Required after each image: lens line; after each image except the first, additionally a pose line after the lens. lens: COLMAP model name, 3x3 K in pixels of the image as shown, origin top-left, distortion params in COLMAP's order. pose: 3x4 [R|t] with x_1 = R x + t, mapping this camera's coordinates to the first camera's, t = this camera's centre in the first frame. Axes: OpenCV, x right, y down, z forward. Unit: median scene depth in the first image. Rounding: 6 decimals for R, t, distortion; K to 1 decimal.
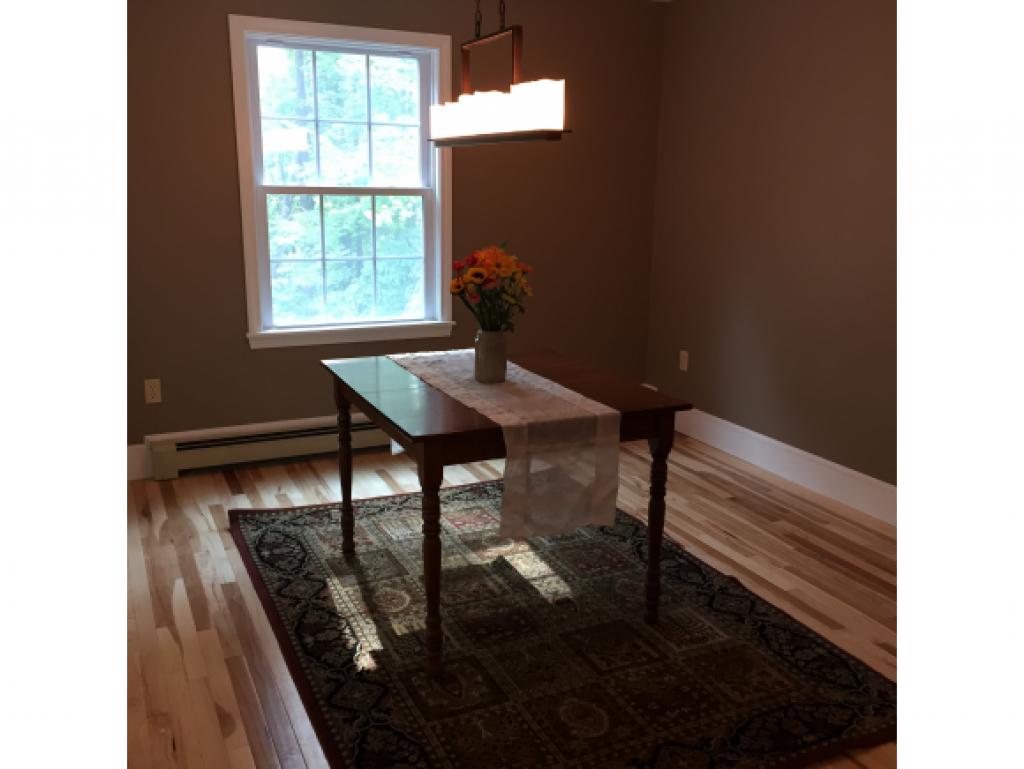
lens RADIAL K [[880.3, 0, 515.2], [0, 880.3, 384.5], [0, 0, 1]] dist [0.042549, -0.015024]
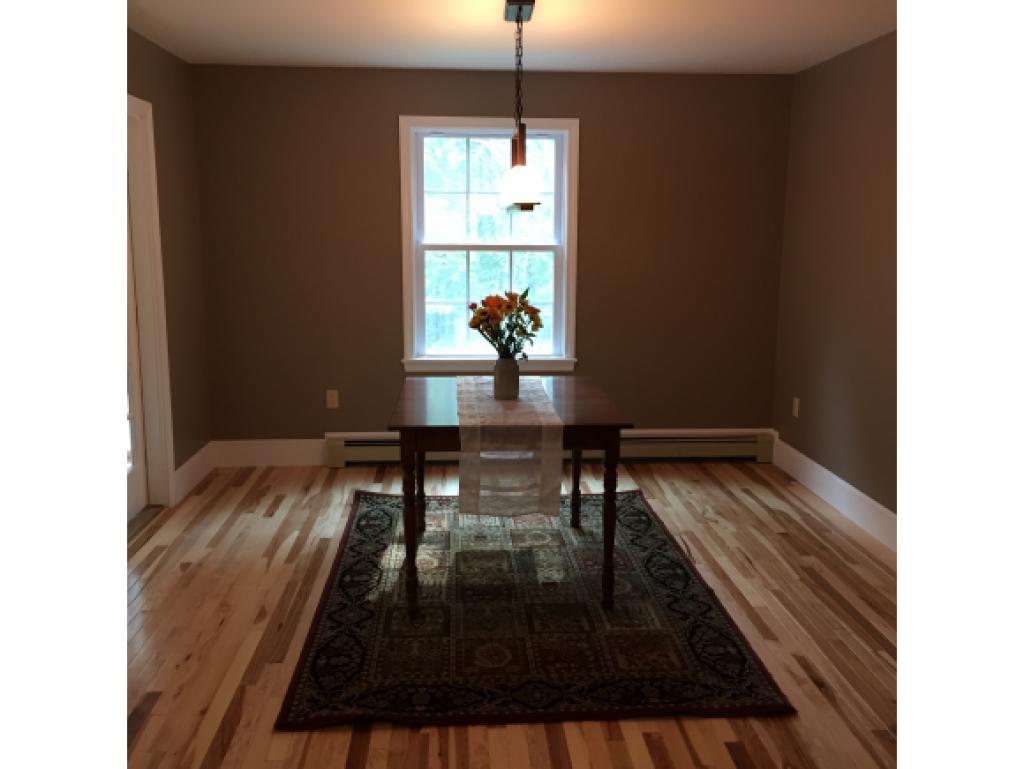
lens RADIAL K [[880.3, 0, 508.4], [0, 880.3, 381.5], [0, 0, 1]] dist [0.042549, -0.015024]
pose [[0.927152, 0.055642, -0.370530, 0.356501], [-0.078439, 0.995823, -0.046733, 0.025100], [0.366382, 0.072392, 0.927644, -0.133659]]
